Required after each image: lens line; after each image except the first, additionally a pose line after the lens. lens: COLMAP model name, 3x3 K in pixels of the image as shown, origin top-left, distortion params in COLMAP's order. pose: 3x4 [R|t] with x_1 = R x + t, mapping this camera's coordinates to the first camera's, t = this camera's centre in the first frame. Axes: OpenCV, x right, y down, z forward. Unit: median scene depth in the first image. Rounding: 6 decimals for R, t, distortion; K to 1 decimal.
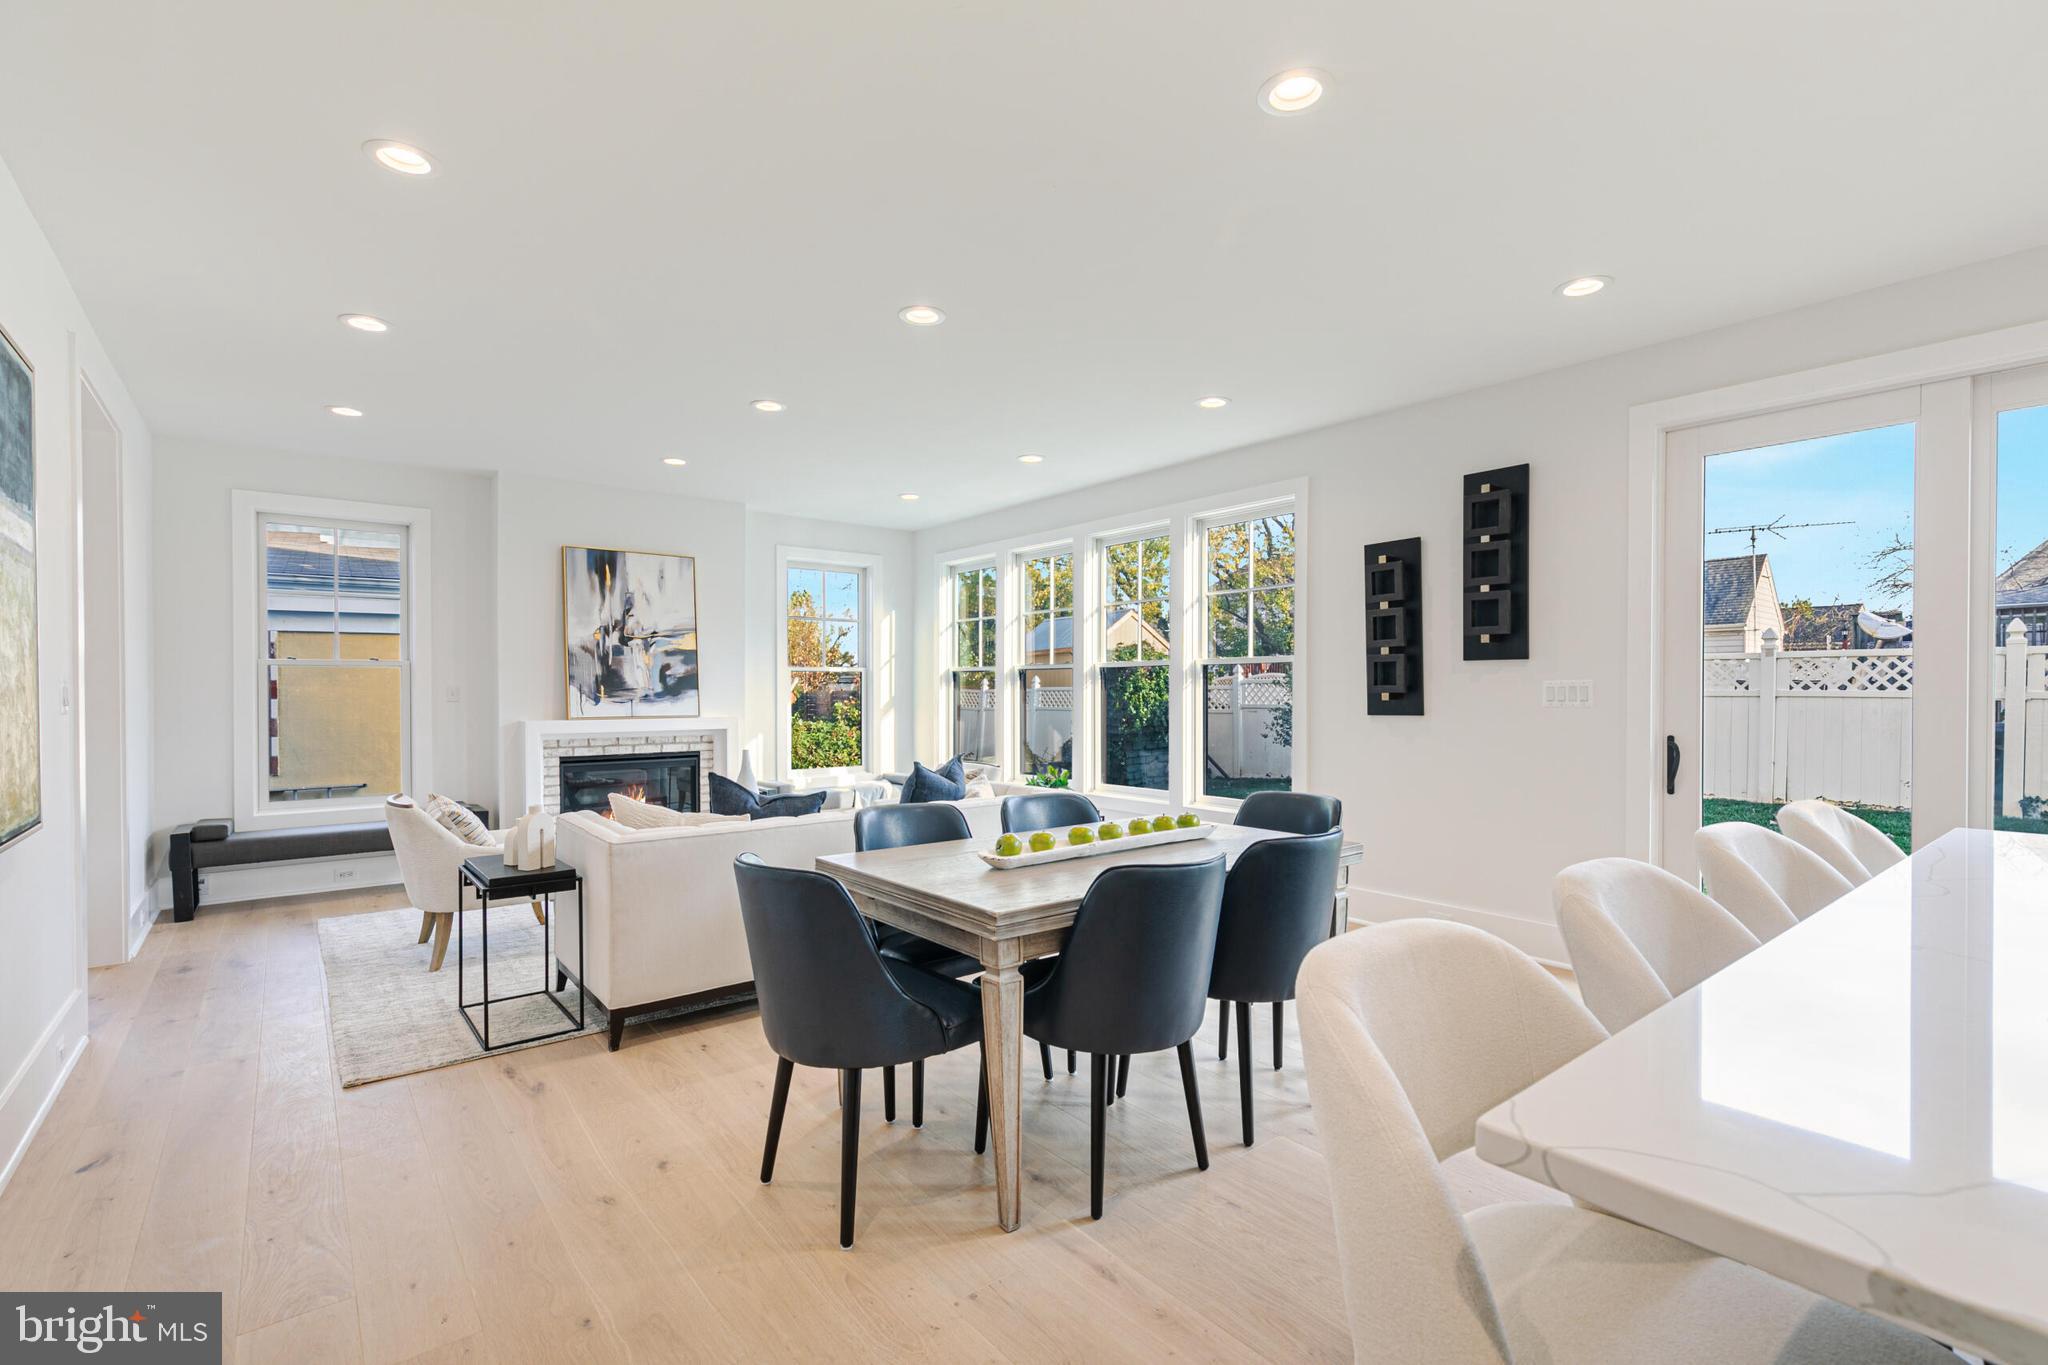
lens RADIAL K [[919.4, 0, 1019.7], [0, 919.4, 696.6], [0, 0, 1]] dist [0.005489, -0.000733]
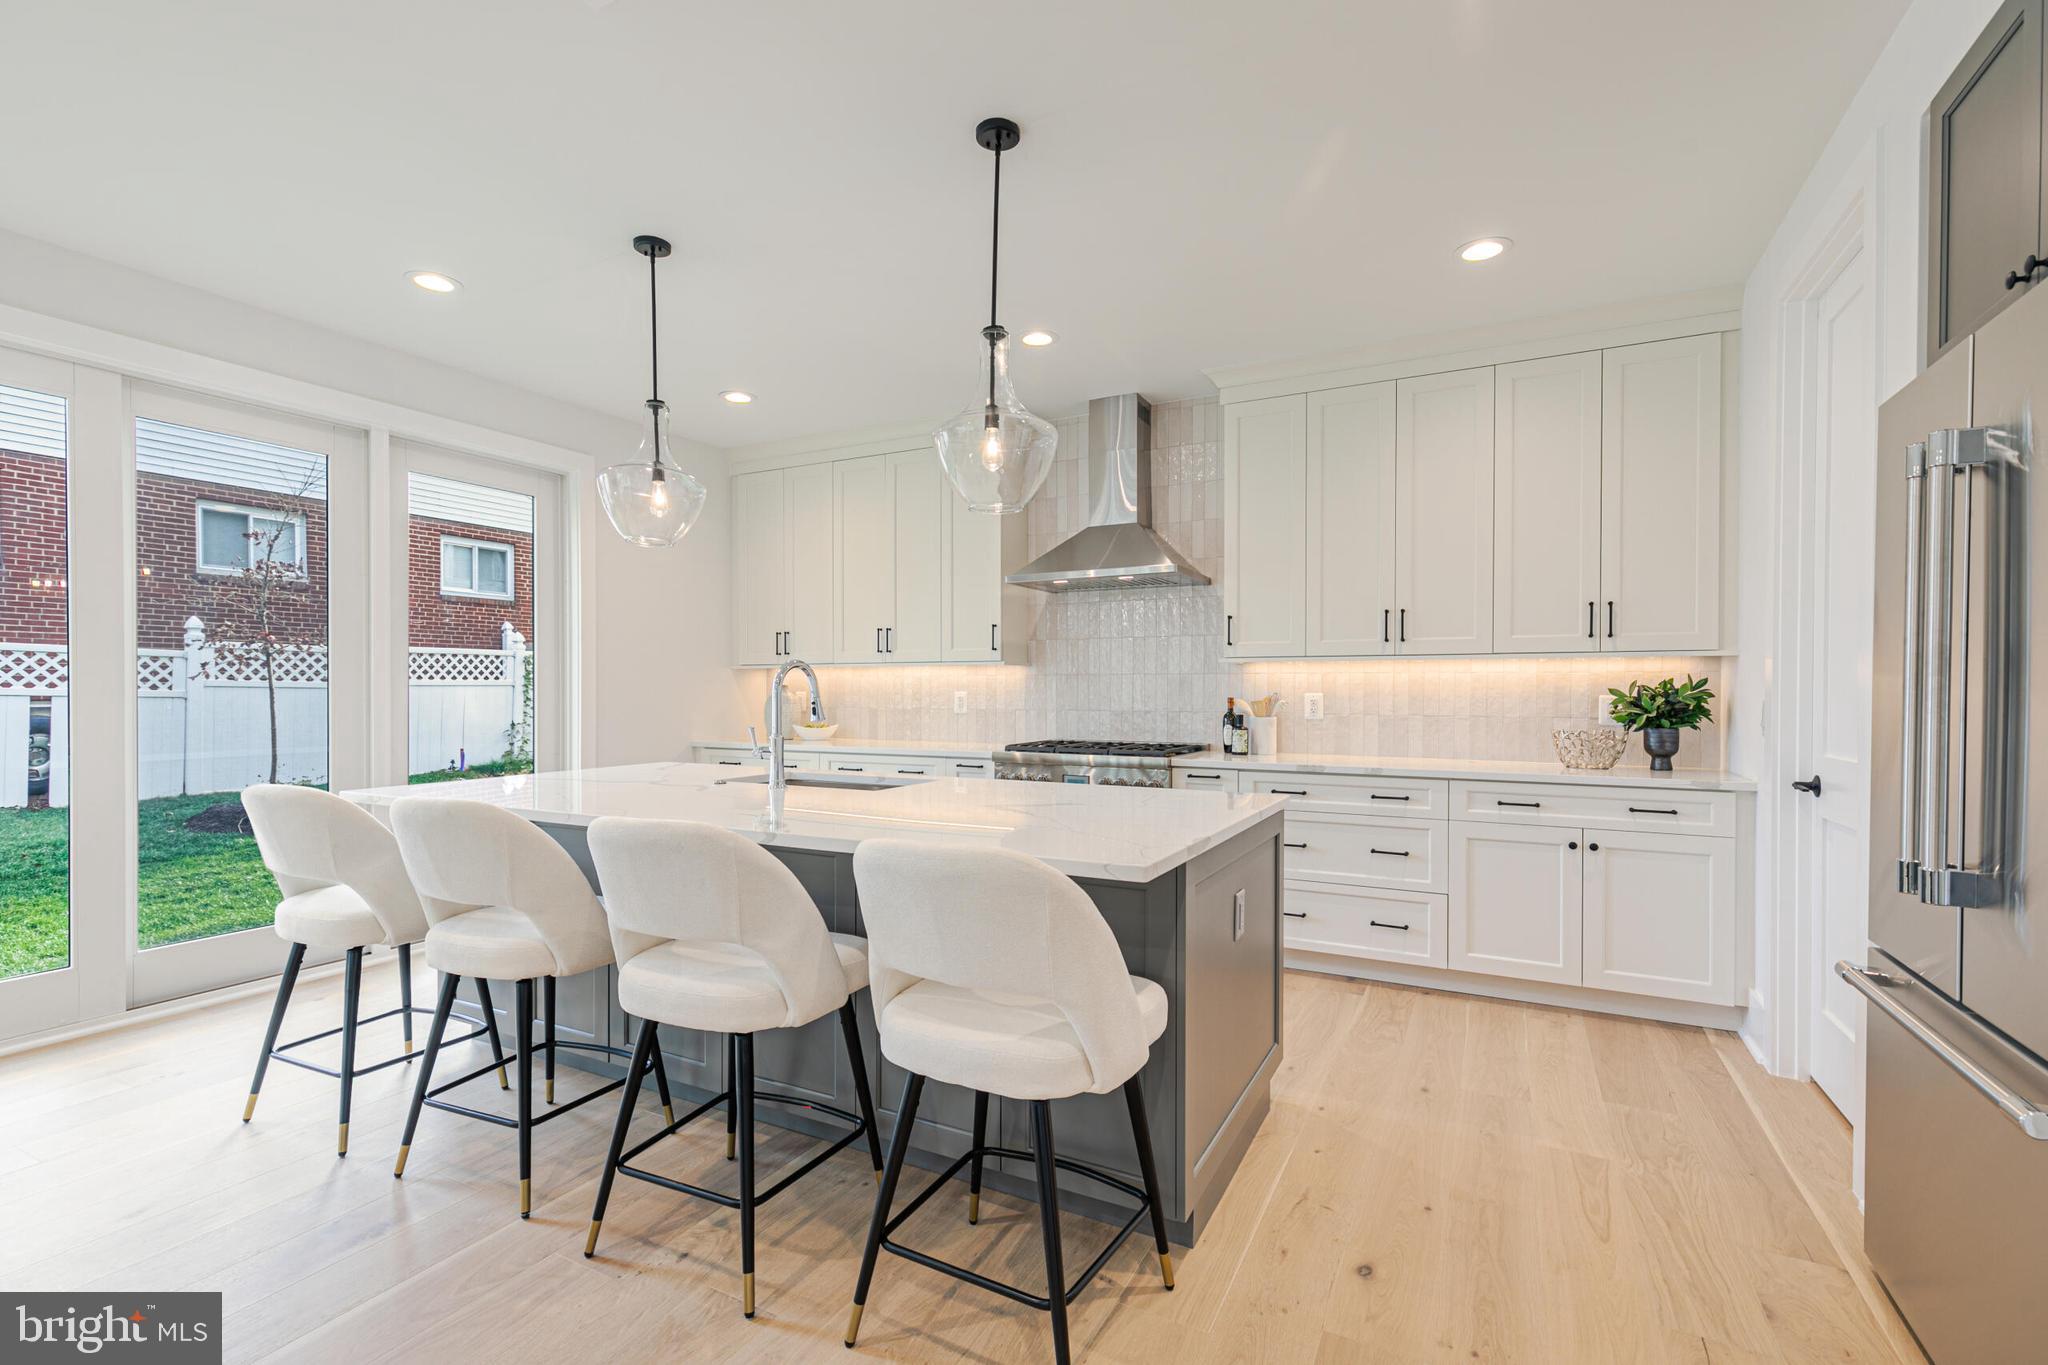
lens RADIAL K [[919.4, 0, 1021.1], [0, 919.4, 693.5], [0, 0, 1]] dist [0.005489, -0.000733]
pose [[-0.400861, -0.003877, 0.916131, -0.161658], [0.005298, 0.999965, 0.006550, 0.003991], [-0.916124, 0.007480, -0.400826, 0.249984]]
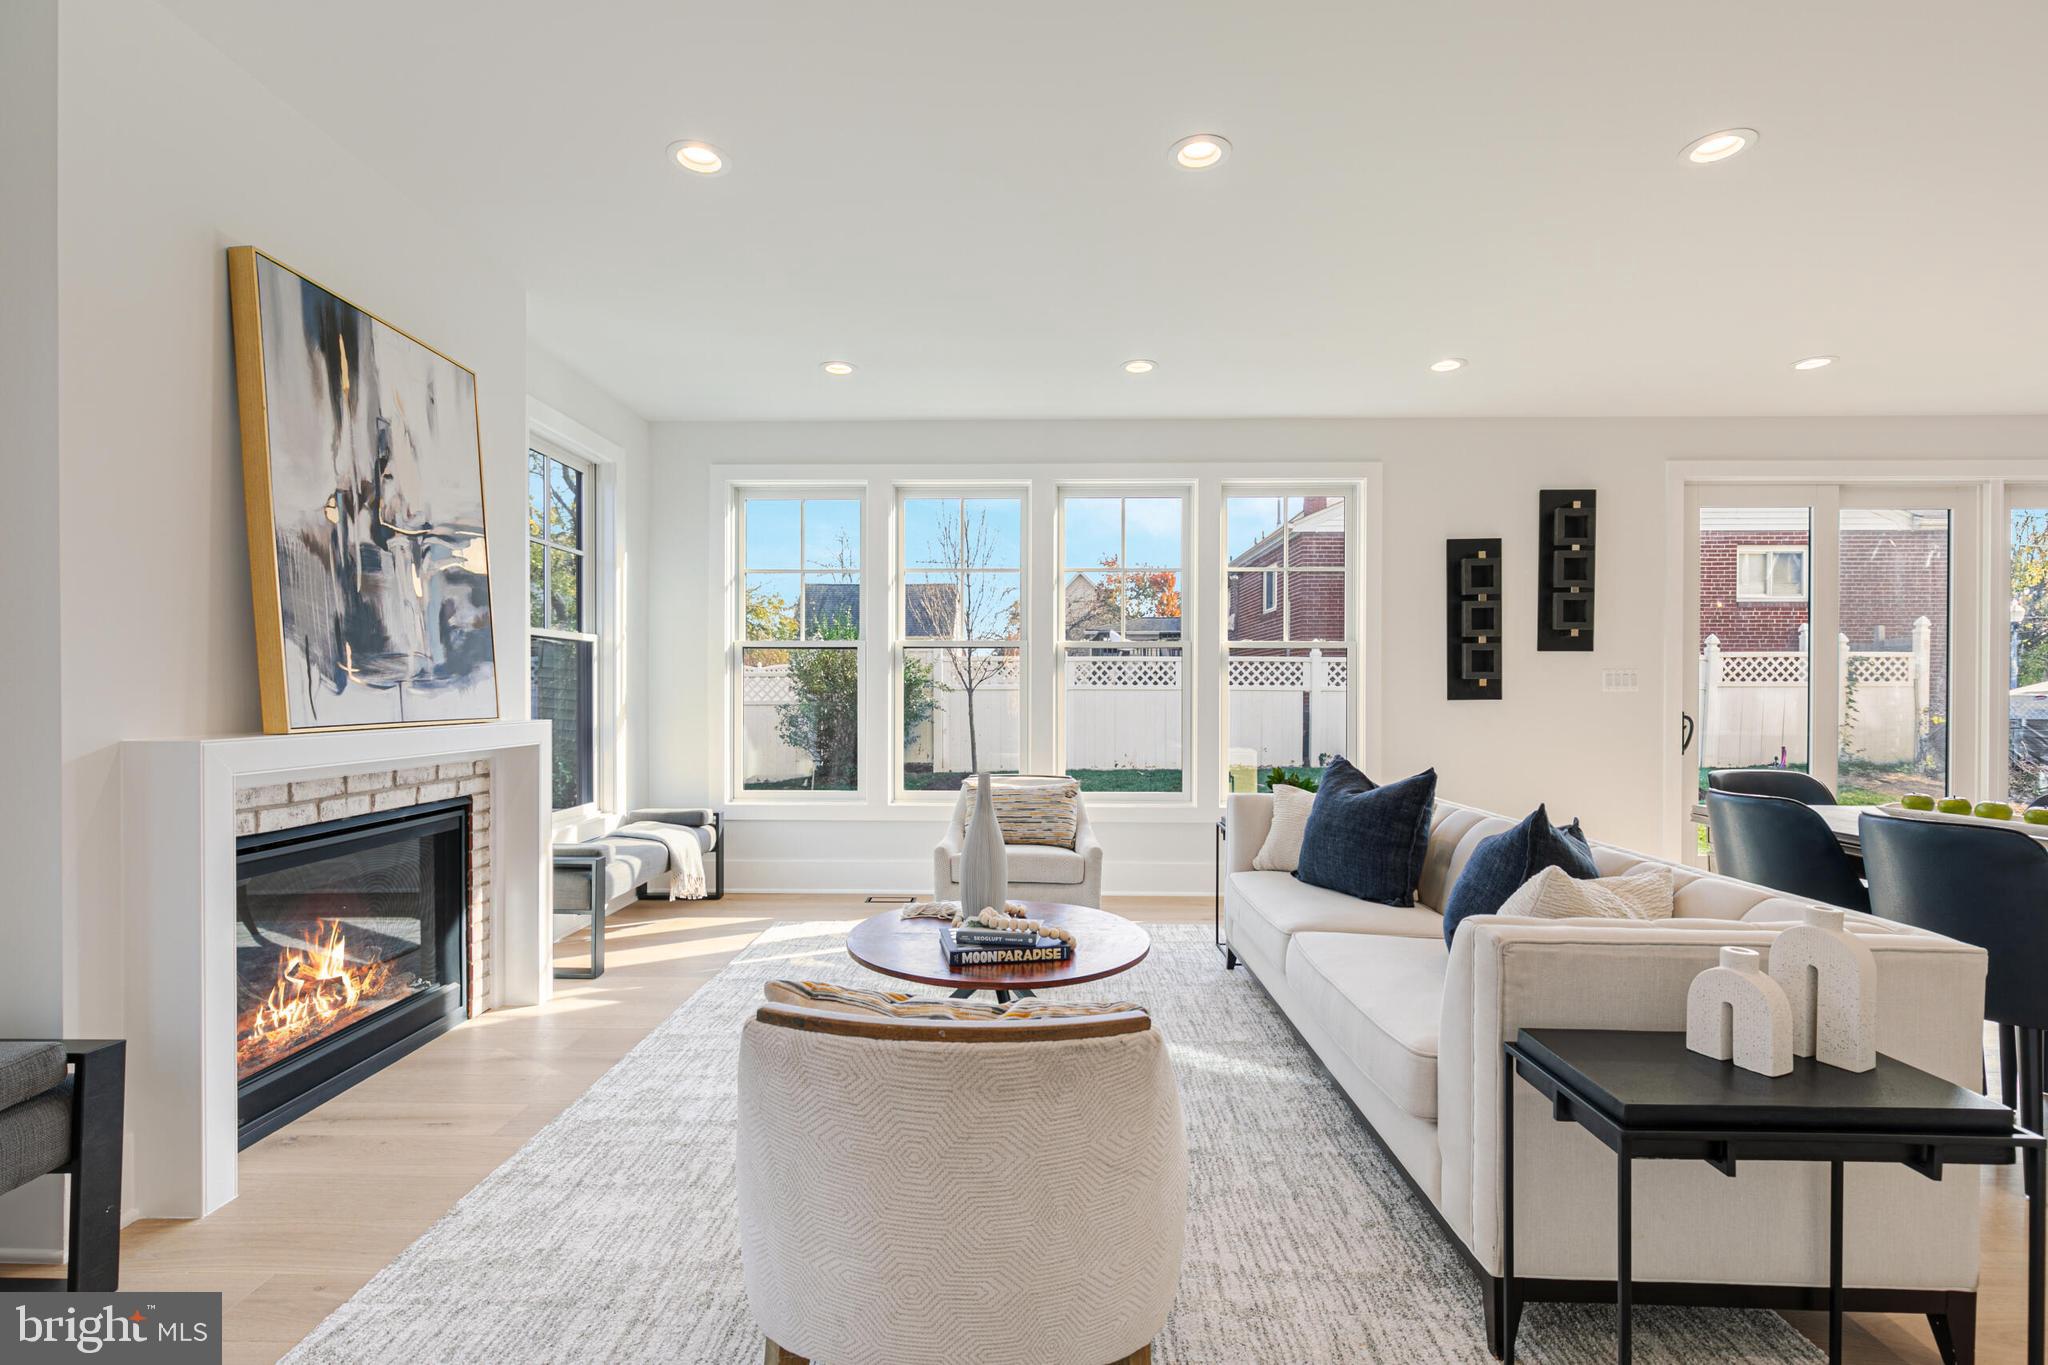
lens RADIAL K [[919.4, 0, 1021.6], [0, 919.4, 691.9], [0, 0, 1]] dist [0.005489, -0.000733]
pose [[0.640168, 0.001686, 0.768233, -0.573315], [0.001898, 0.999991, -0.003777, 0.010424], [-0.768233, 0.003876, 0.640159, 0.535826]]
